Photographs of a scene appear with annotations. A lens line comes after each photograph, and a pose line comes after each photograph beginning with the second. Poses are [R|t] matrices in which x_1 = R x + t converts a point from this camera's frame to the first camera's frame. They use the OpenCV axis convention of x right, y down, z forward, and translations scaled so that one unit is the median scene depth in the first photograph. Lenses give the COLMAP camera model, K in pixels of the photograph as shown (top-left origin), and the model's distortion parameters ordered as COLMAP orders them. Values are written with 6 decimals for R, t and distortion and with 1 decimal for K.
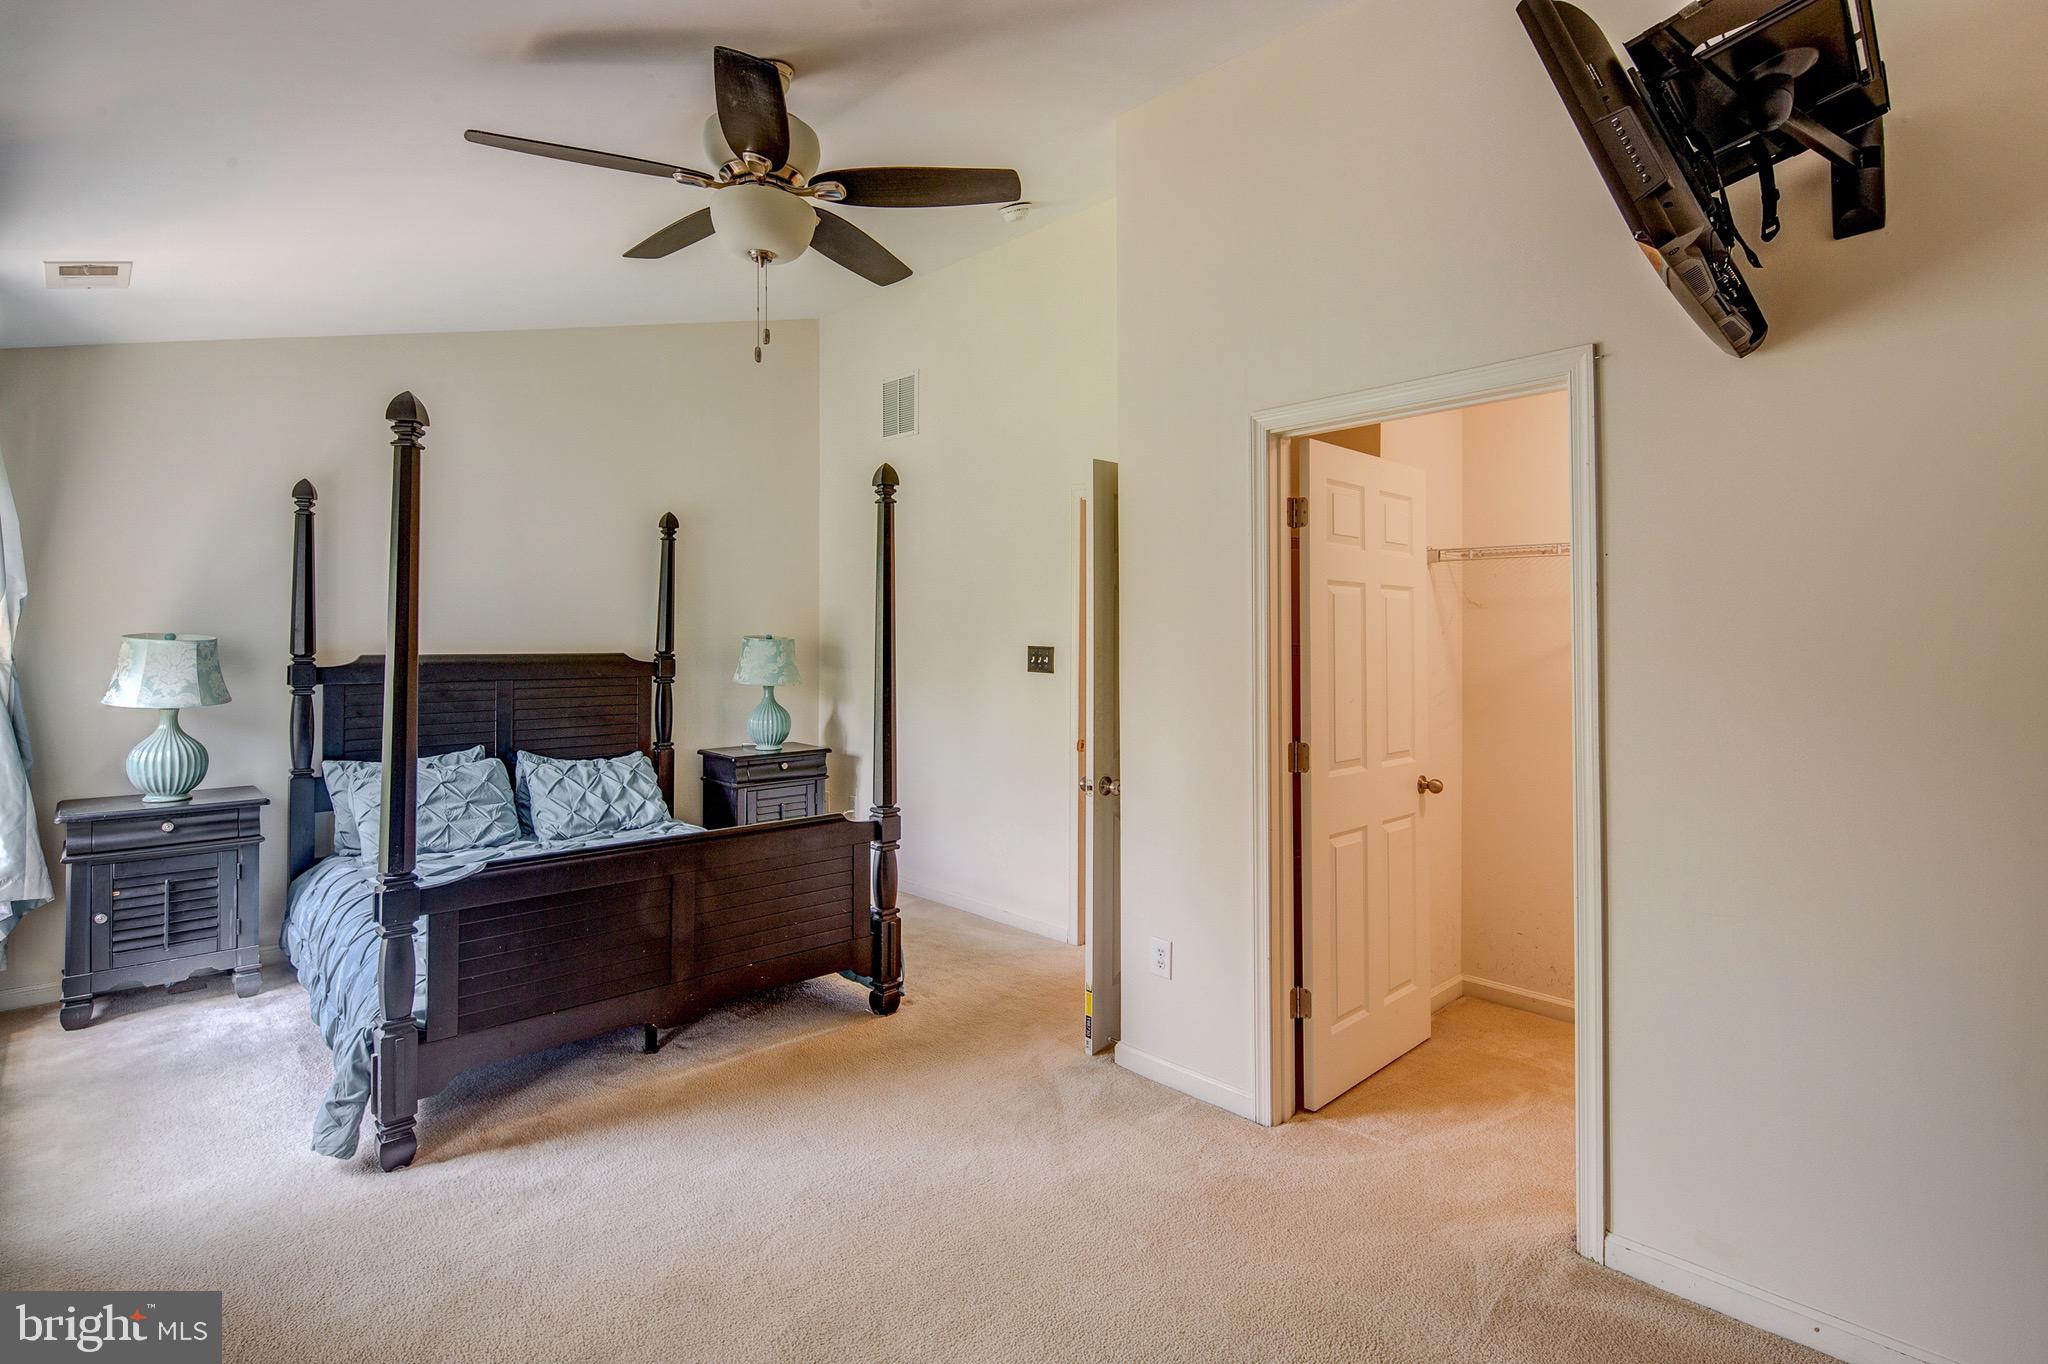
lens RADIAL K [[1000.2, 0, 1026.8], [0, 1000.2, 624.7], [0, 0, 1]] dist [0.001722, -0.001636]
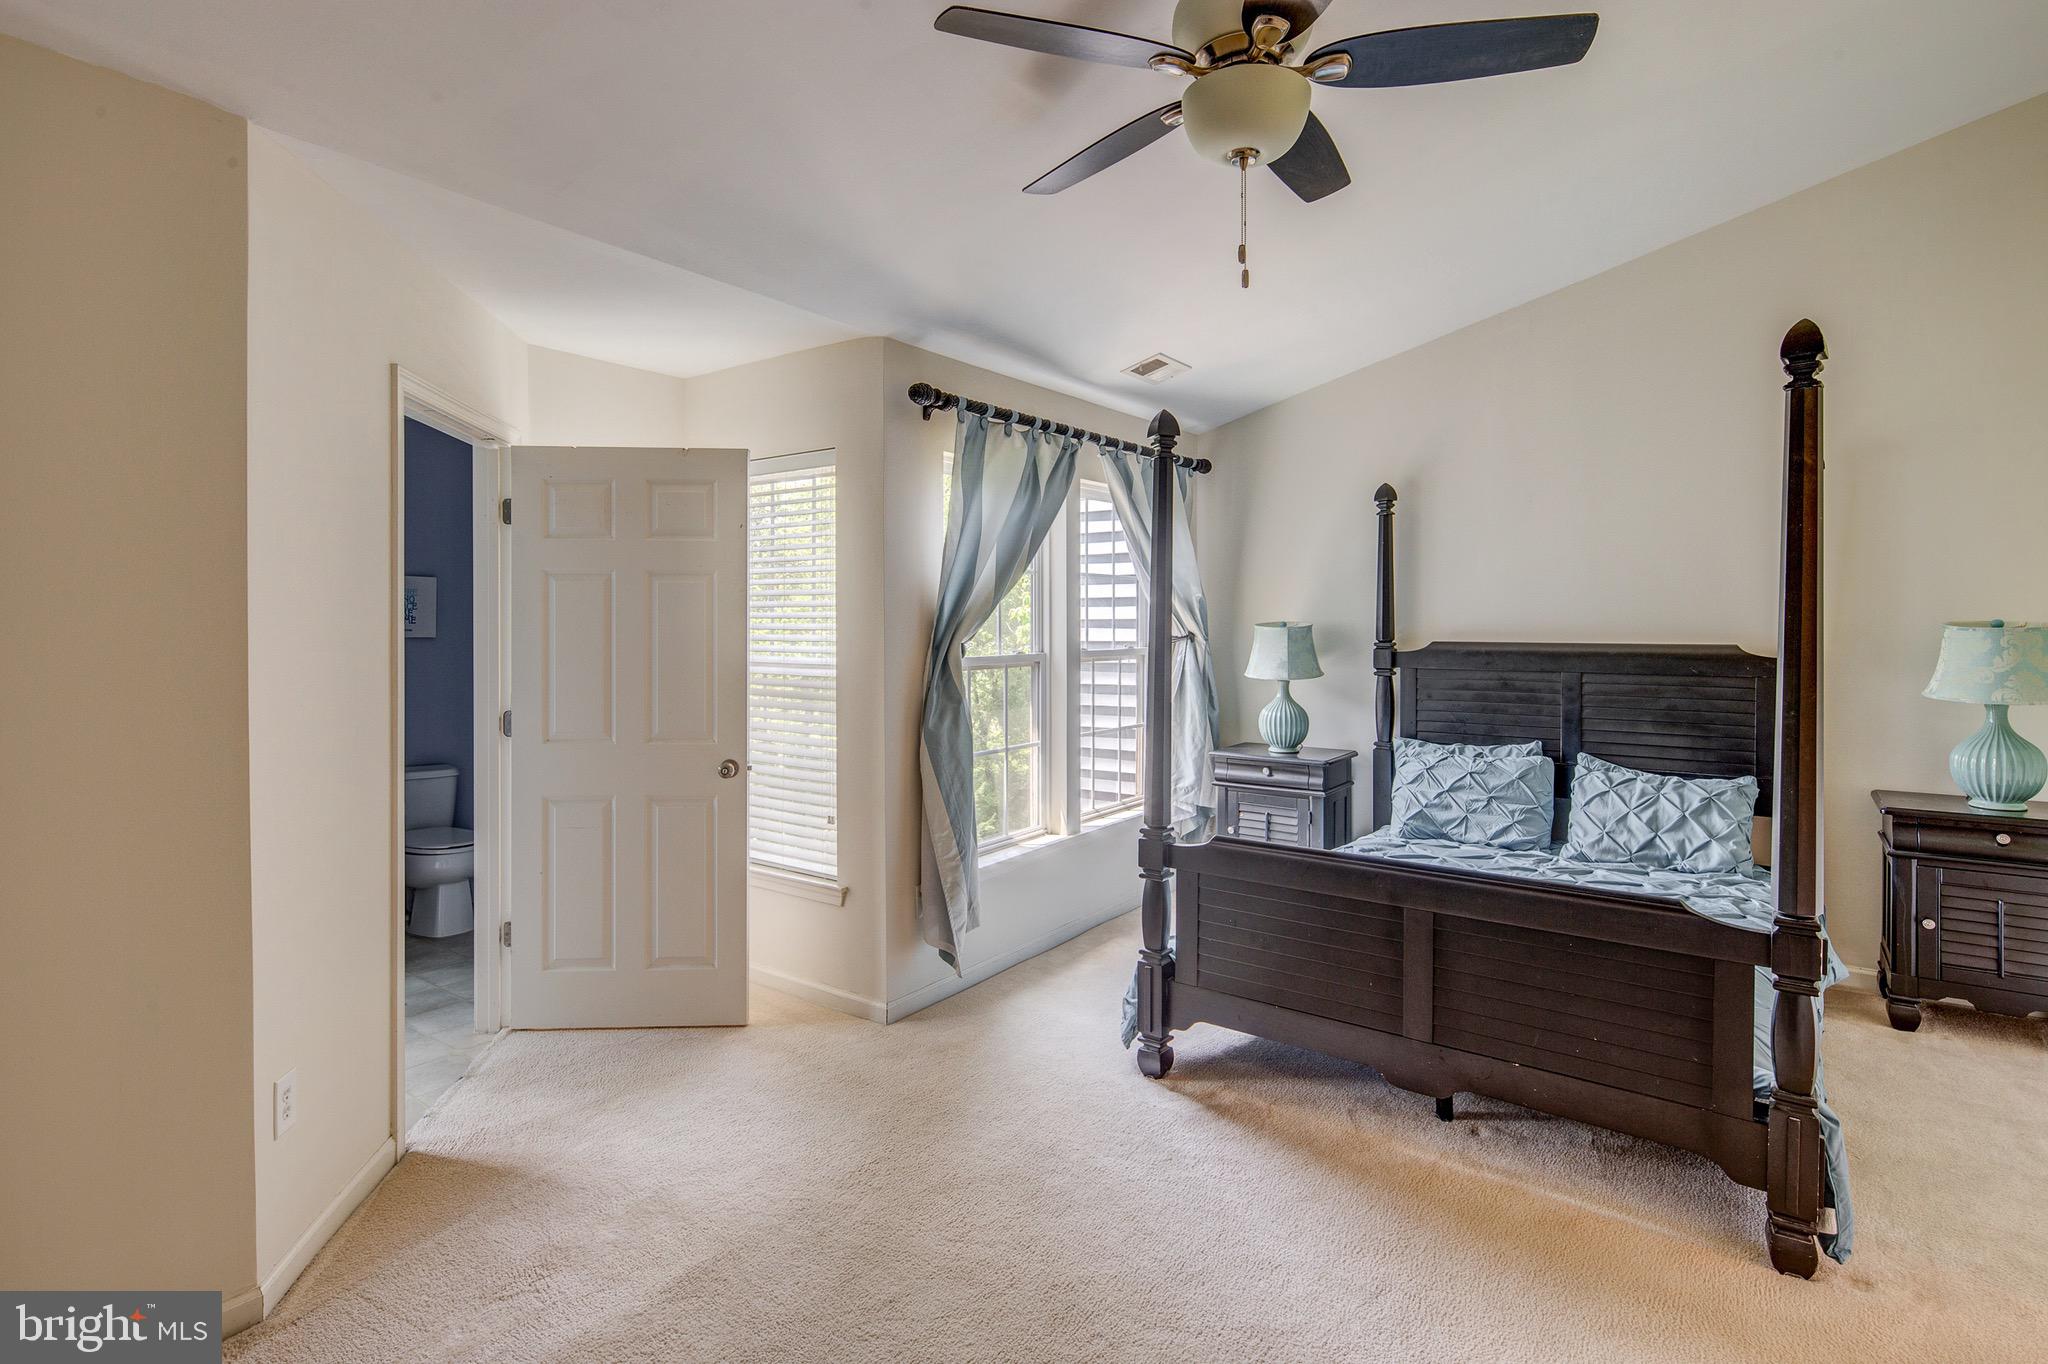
lens RADIAL K [[1000.2, 0, 1026.8], [0, 1000.2, 624.7], [0, 0, 1]] dist [0.001722, -0.001636]
pose [[0.172218, -0.000990, -0.985058, 0.304359], [0.013036, 0.999914, 0.001274, 0.006058], [0.984973, -0.013060, 0.172216, 0.401266]]
